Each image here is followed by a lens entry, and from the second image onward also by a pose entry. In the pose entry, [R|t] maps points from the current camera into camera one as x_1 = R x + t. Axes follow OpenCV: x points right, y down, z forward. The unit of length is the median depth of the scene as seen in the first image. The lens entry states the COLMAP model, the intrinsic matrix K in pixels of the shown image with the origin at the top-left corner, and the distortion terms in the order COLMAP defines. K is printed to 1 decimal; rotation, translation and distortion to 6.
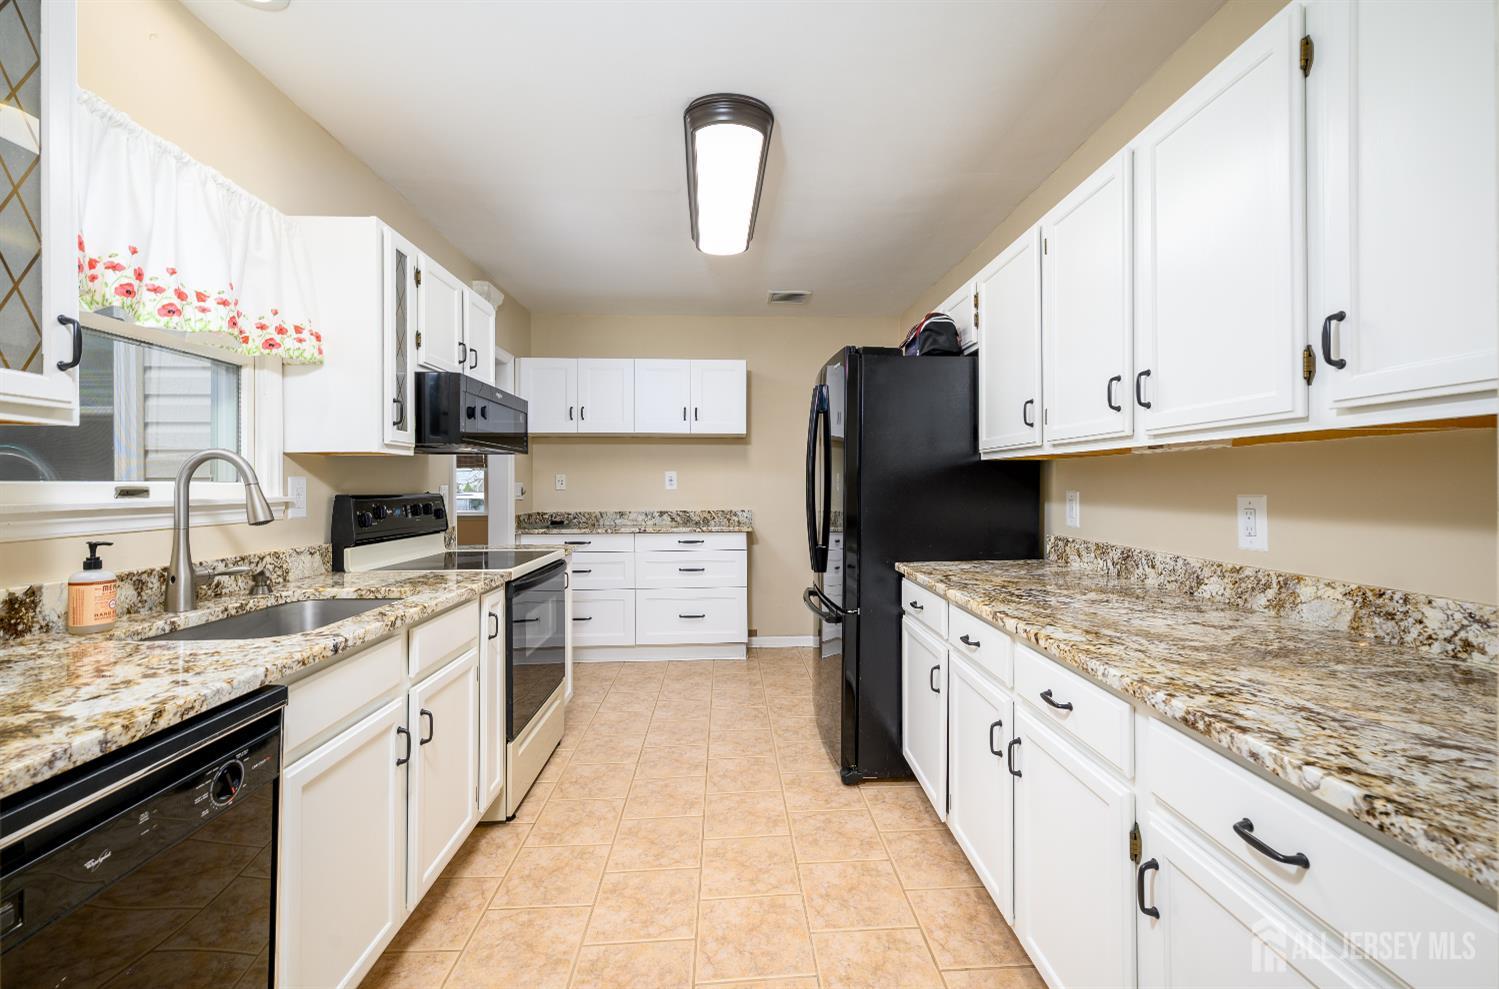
lens RADIAL K [[598.2, 0, 753.1], [0, 598.2, 484.5], [0, 0, 1]] dist [0.000122, 0.000007]
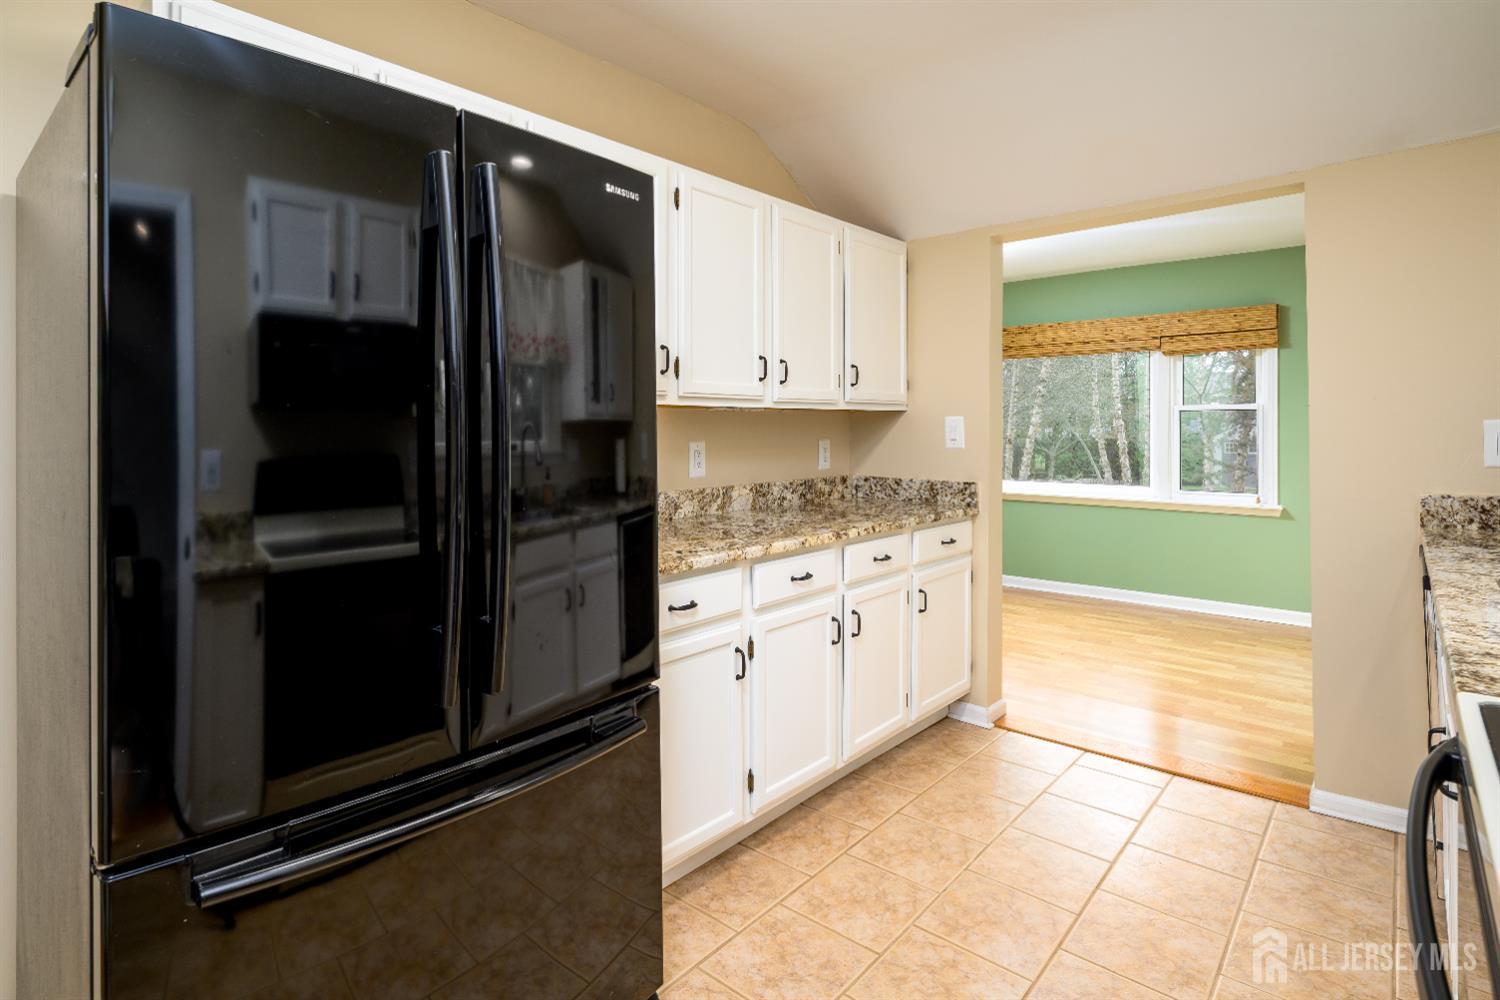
lens RADIAL K [[765.8, 0, 748.8], [0, 765.8, 422.3], [0, 0, 1]] dist [-0.001457, -0.000349]
pose [[-0.722134, 0.011189, 0.691663, -0.643534], [0.008627, 0.999937, -0.007170, -0.015938], [-0.691700, 0.000789, -0.722185, 2.479421]]
